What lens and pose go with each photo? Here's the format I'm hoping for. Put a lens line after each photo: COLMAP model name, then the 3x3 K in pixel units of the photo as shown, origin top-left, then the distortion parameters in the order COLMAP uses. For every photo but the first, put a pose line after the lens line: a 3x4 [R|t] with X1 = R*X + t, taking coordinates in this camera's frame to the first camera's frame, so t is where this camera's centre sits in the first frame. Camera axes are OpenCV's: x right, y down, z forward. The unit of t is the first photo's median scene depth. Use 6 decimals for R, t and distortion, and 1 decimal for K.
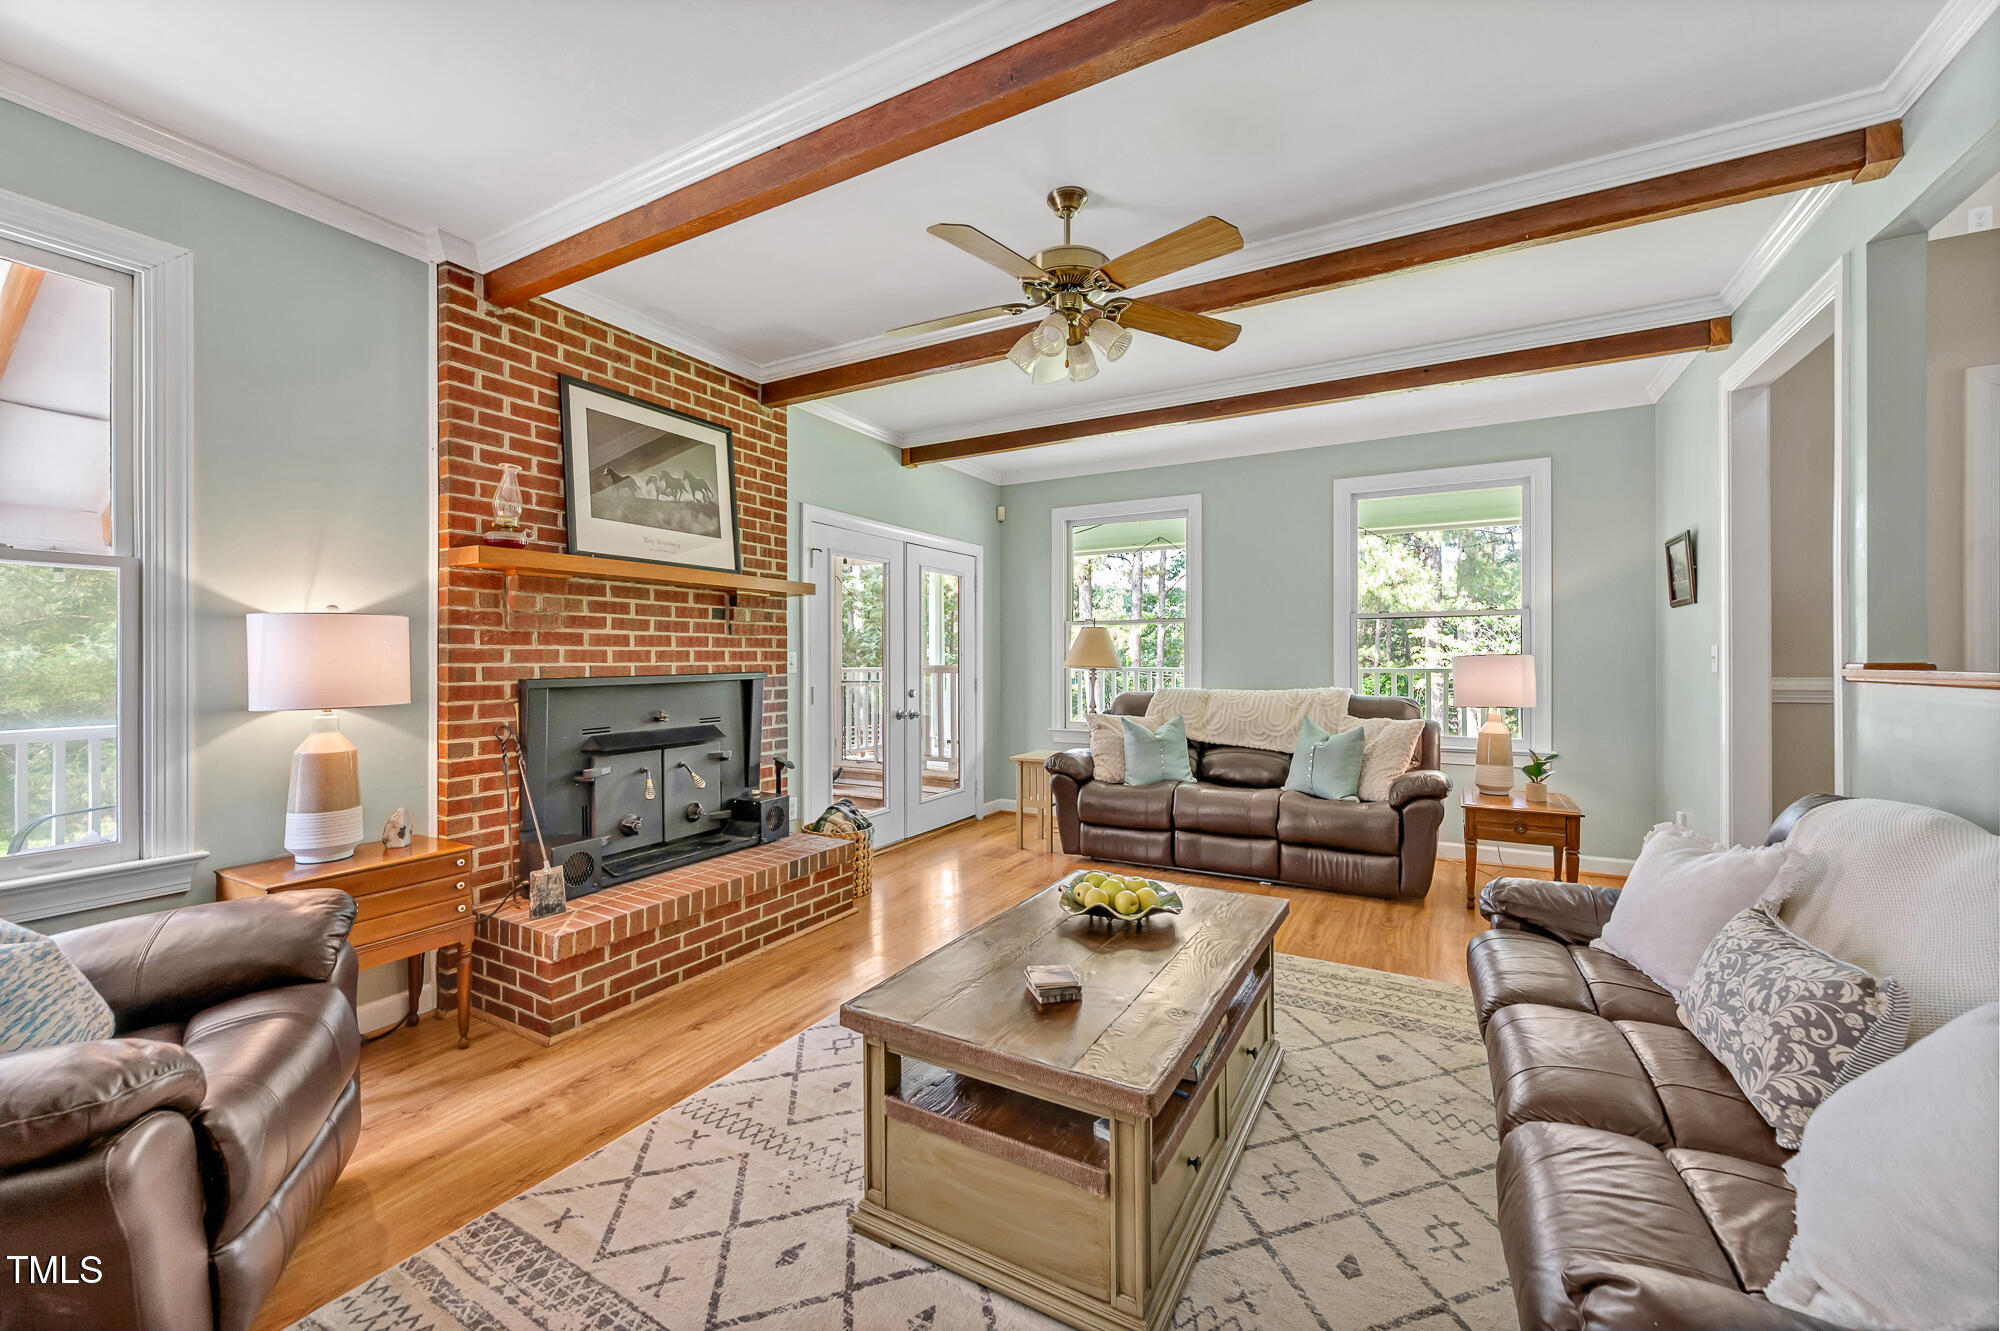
lens RADIAL K [[787.0, 0, 1000.0], [0, 787.0, 665.5], [0, 0, 1]] dist [-0.000595, 0.000033]
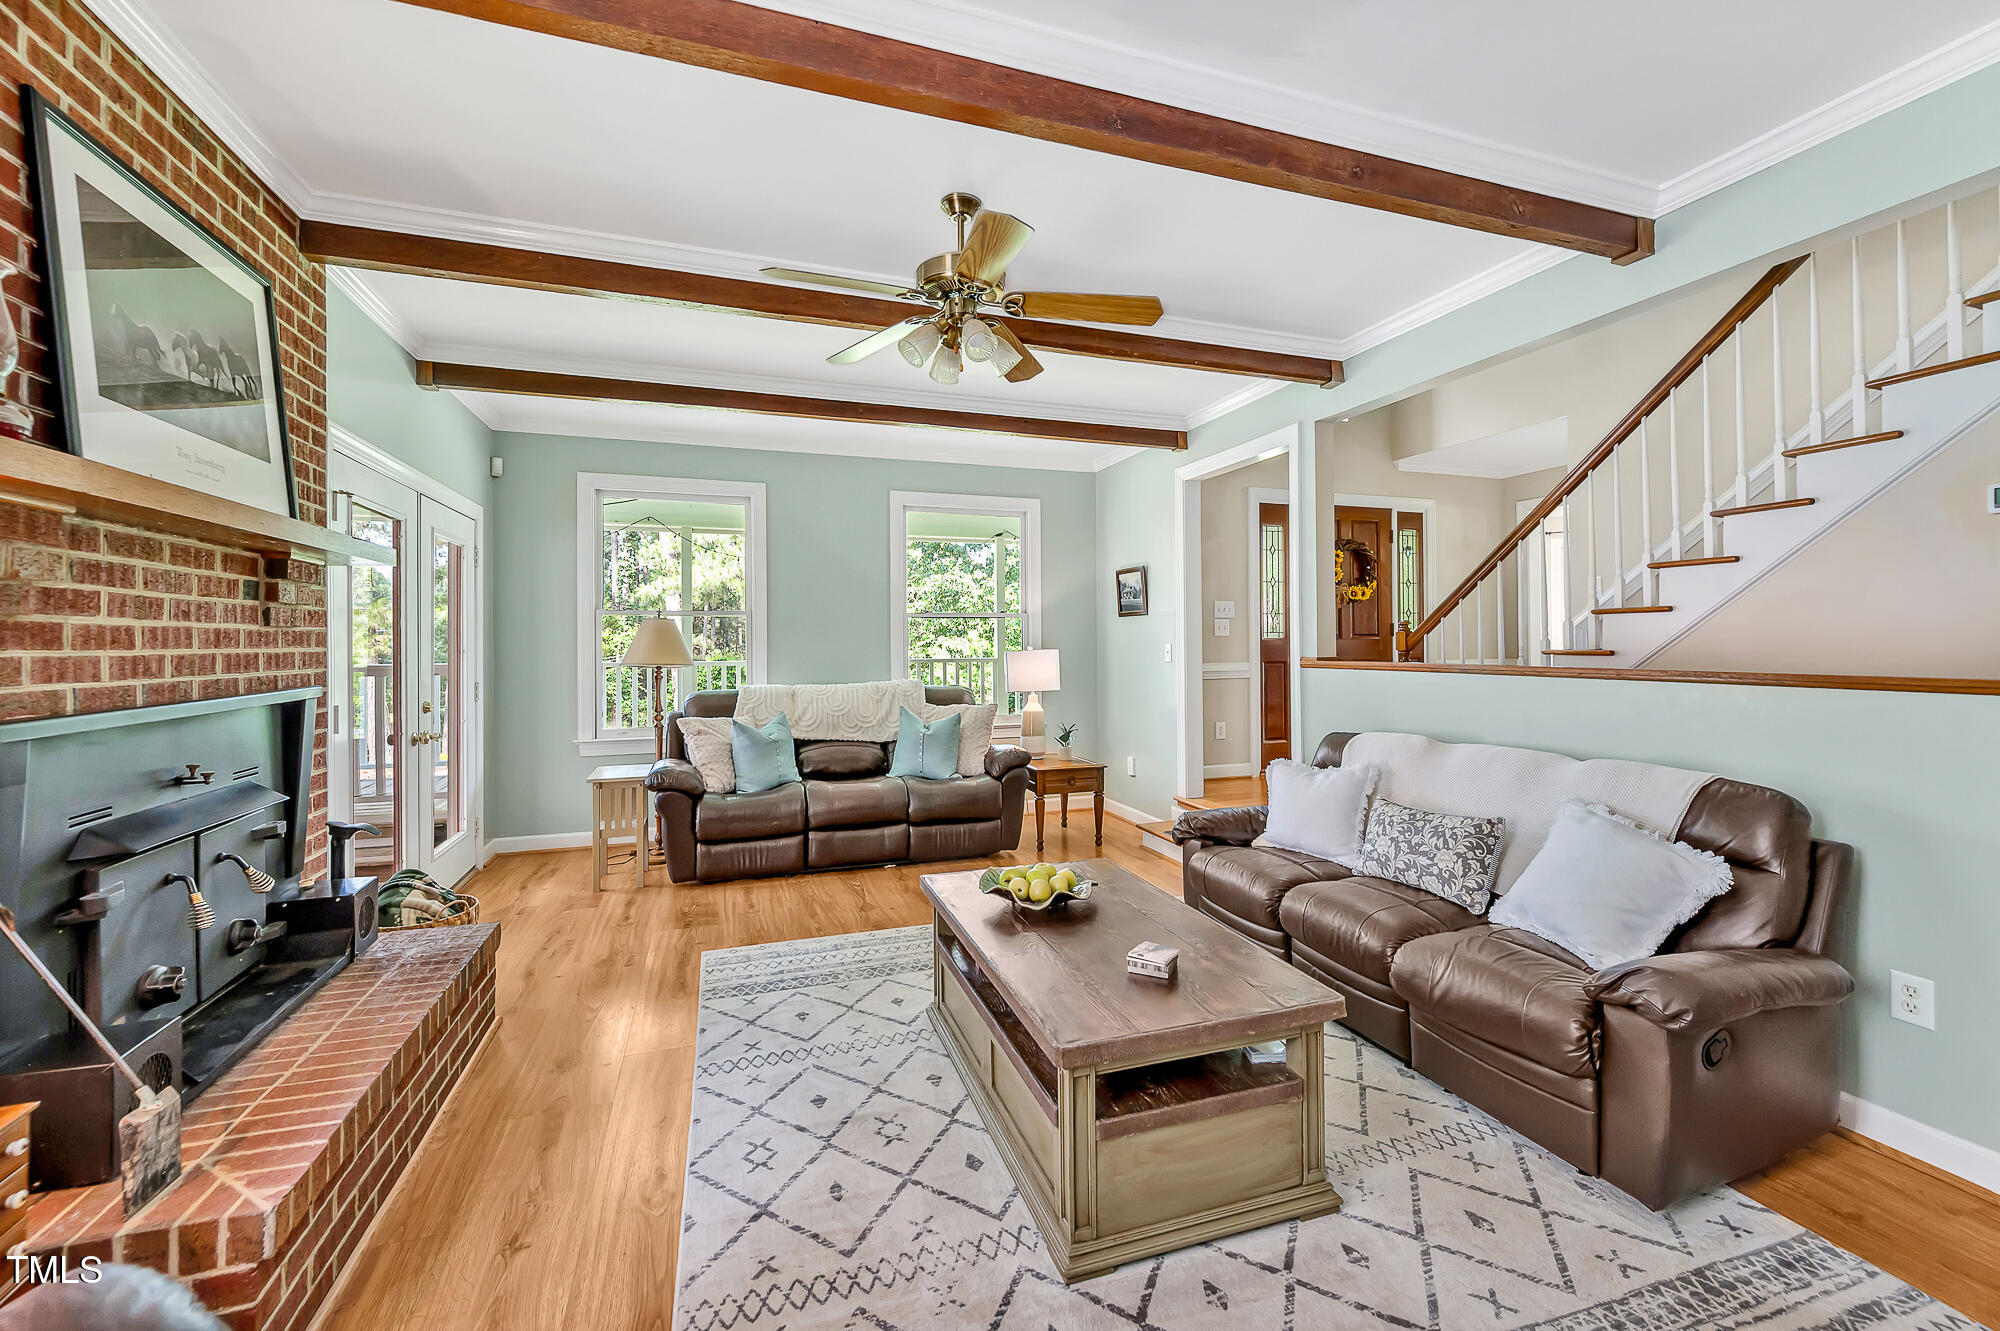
lens RADIAL K [[802.7, 0, 997.3], [0, 802.7, 646.4], [0, 0, 1]] dist [-0.000450, -0.000239]
pose [[0.669829, -0.003498, 0.742507, -0.453427], [0.009563, 0.999947, -0.003917, -0.017070], [-0.742453, 0.009724, 0.669827, 0.199793]]
